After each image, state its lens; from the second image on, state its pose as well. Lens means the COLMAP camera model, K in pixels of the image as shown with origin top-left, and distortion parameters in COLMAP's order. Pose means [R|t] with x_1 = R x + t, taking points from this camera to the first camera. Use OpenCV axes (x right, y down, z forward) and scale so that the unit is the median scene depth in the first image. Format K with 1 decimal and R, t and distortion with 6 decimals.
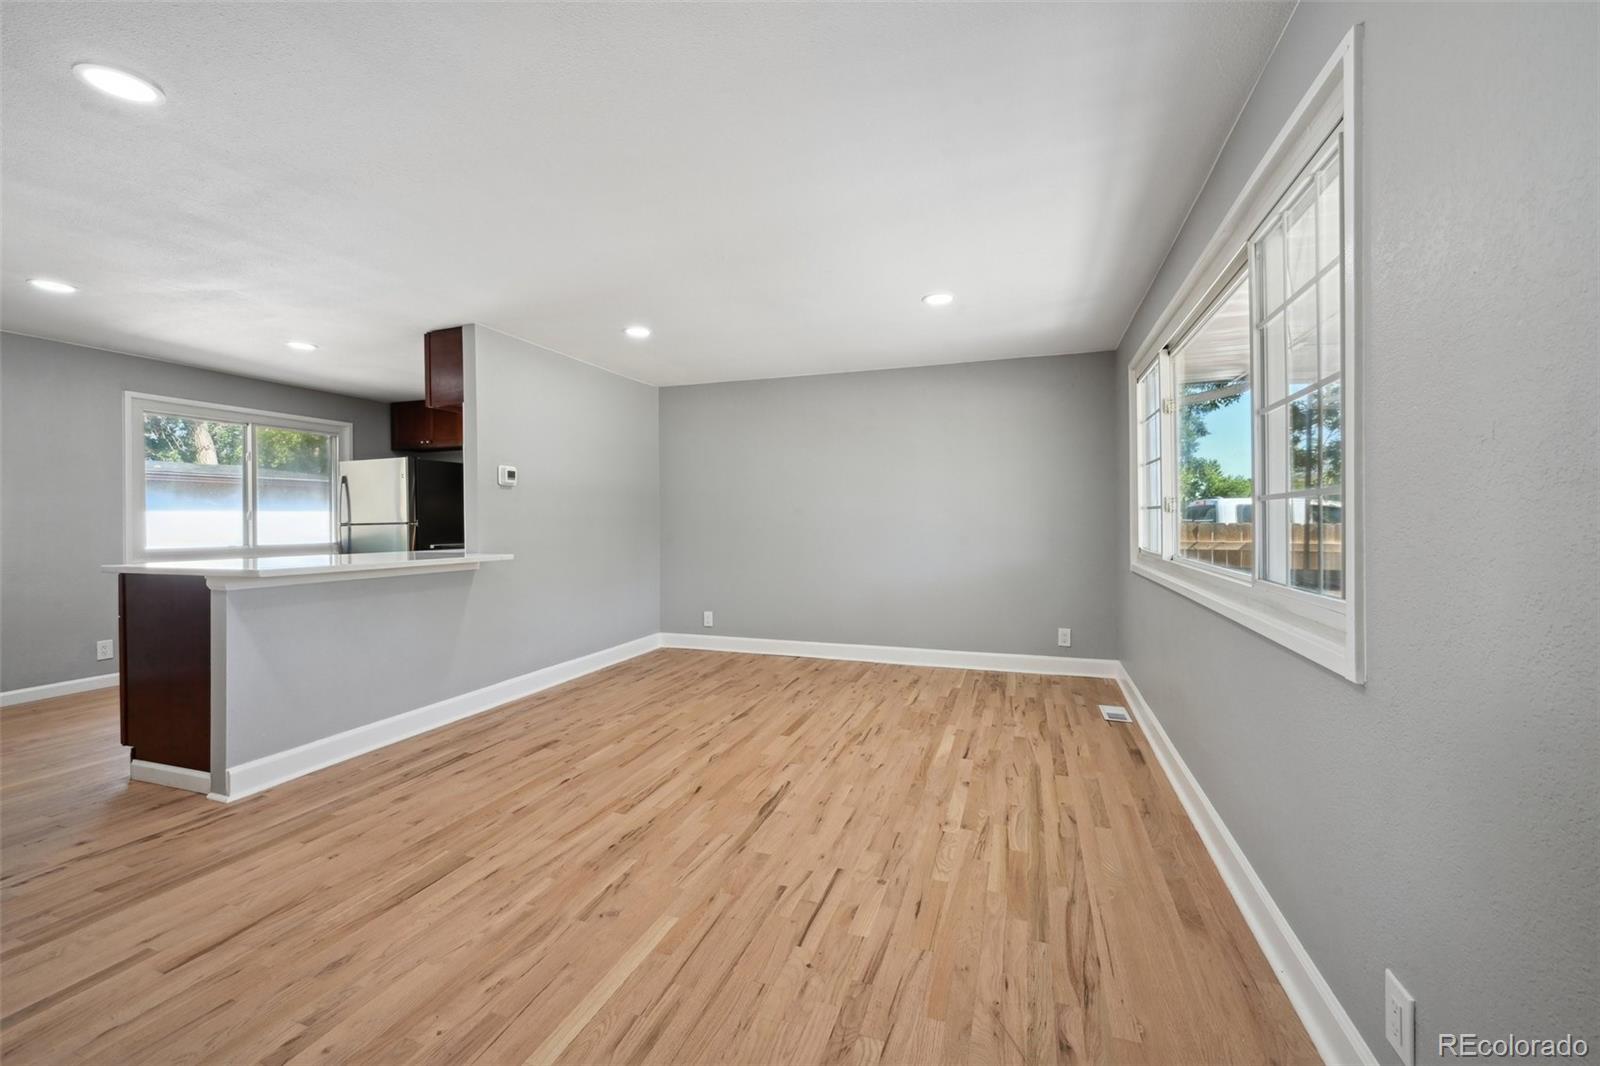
lens RADIAL K [[638.3, 0, 800.0], [0, 638.3, 533.0], [0, 0, 1]] dist [-0.001603, 0.000028]
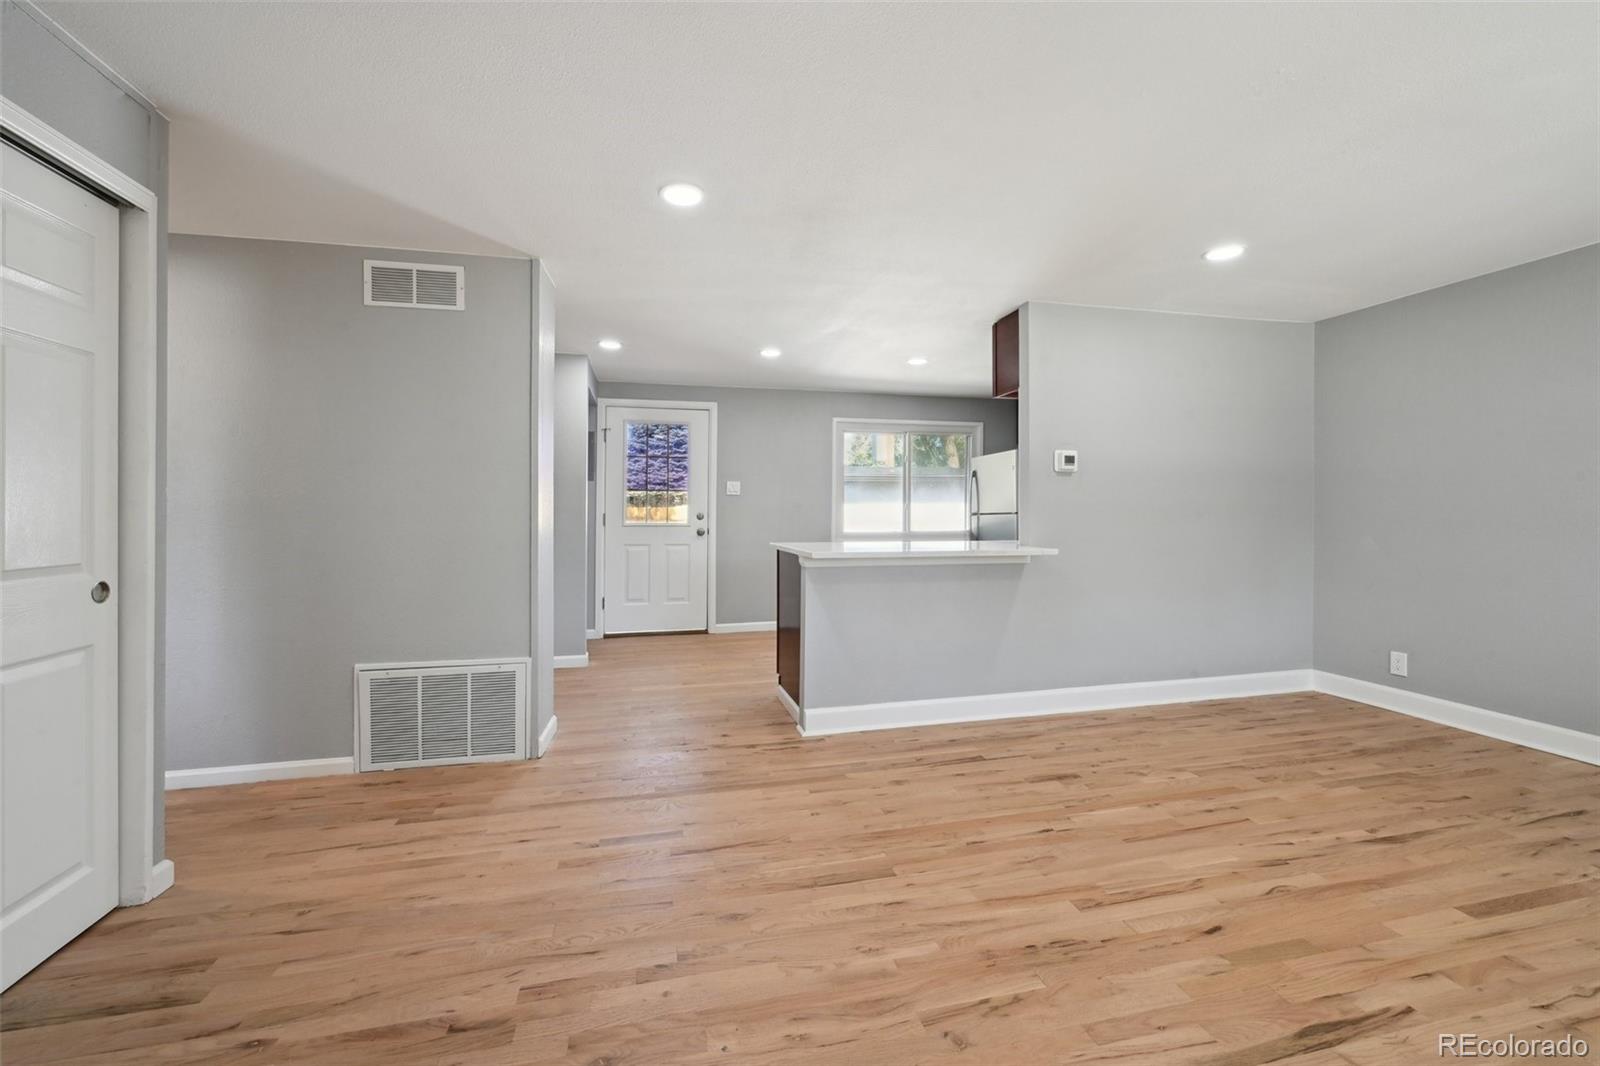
lens RADIAL K [[646.6, 0, 802.4], [0, 646.6, 515.3], [0, 0, 1]] dist [0.000002, 0.000047]
pose [[0.542351, 0.005595, -0.840133, 0.140561], [-0.015276, 0.999878, -0.003203, -0.006295], [0.840013, 0.014571, 0.542371, 0.256949]]
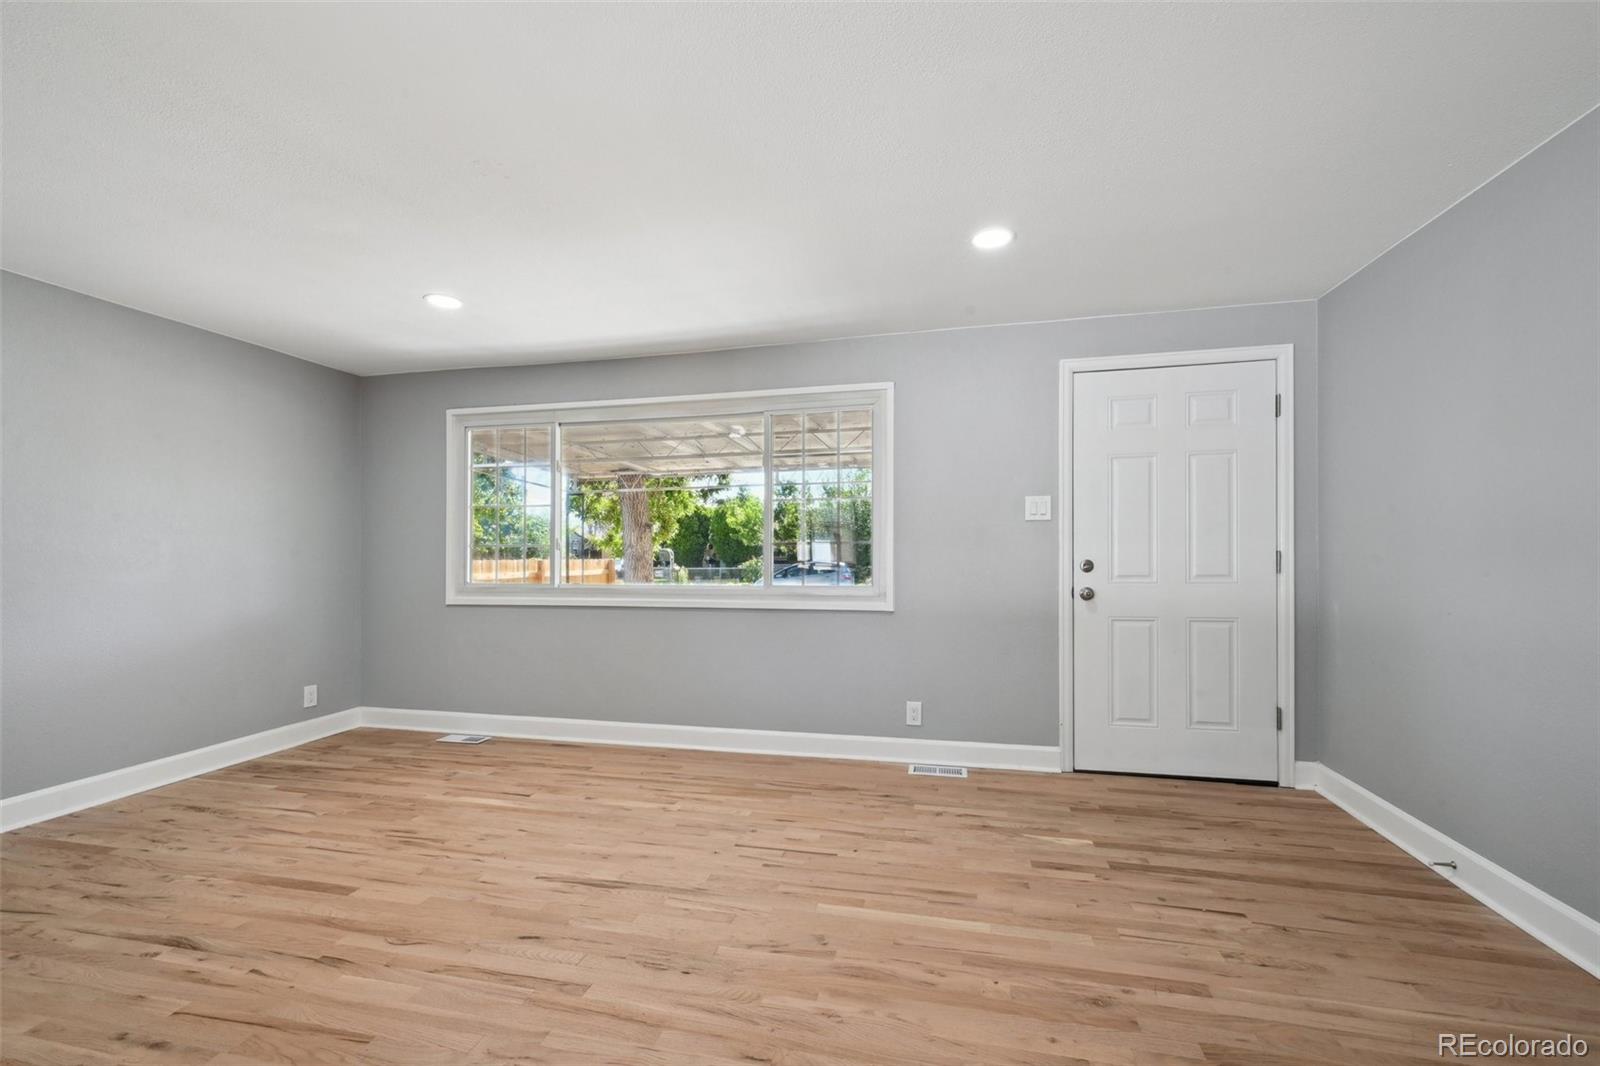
lens RADIAL K [[668.1, 0, 797.2], [0, 668.1, 556.7], [0, 0, 1]] dist [-0.000764, 0.000047]
pose [[-0.107315, -0.000336, 0.994225, -0.809697], [0.025335, 0.999674, 0.003072, -0.011286], [-0.993902, 0.025518, -0.107271, 0.679140]]
